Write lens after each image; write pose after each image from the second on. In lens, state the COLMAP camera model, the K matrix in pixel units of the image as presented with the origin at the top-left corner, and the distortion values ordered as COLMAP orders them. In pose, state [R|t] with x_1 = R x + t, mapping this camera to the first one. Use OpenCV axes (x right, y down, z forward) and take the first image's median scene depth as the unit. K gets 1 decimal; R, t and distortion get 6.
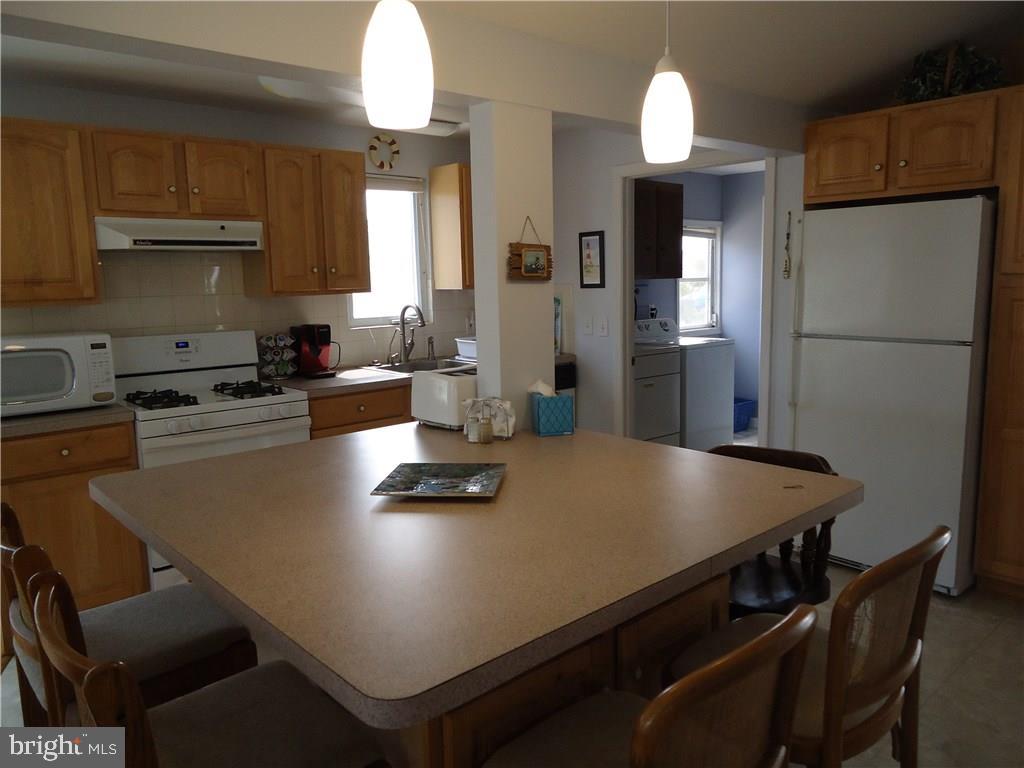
lens RADIAL K [[754.2, 0, 508.5], [0, 754.2, 385.6], [0, 0, 1]] dist [-0.023463, -0.002166]
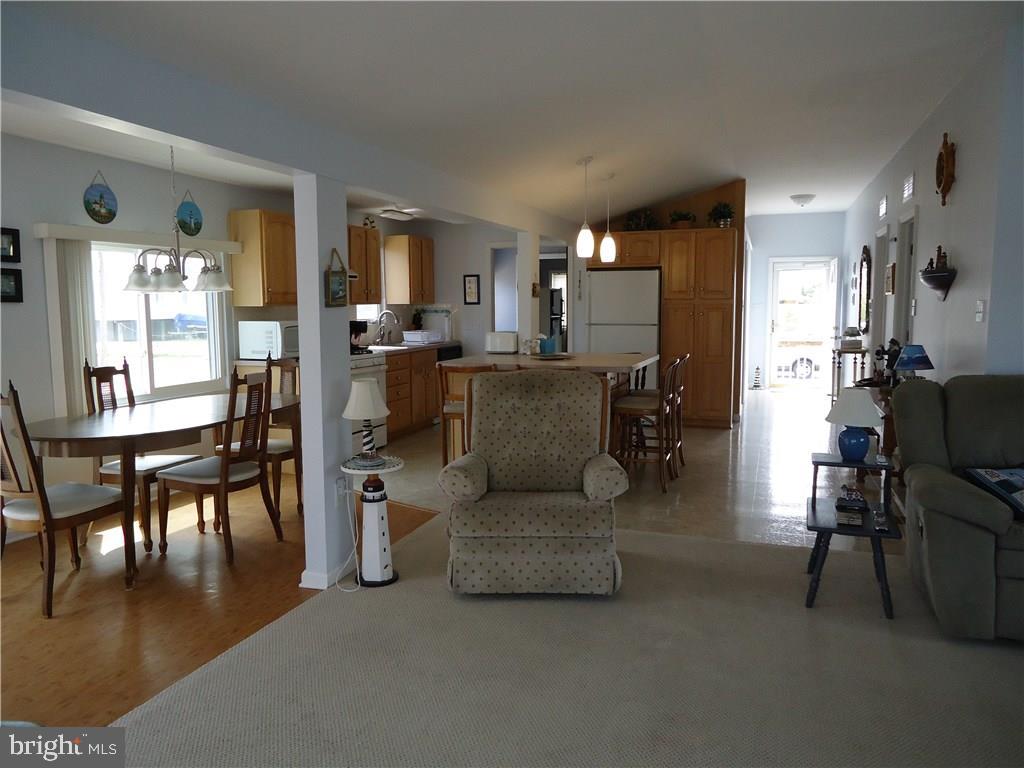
lens RADIAL K [[754.2, 0, 514.9], [0, 754.2, 382.9], [0, 0, 1]] dist [-0.023463, -0.002166]
pose [[0.878120, -0.032796, 0.477316, -0.716785], [0.052496, 0.998229, -0.027990, 0.127415], [-0.475553, 0.049636, 0.878286, -0.711982]]
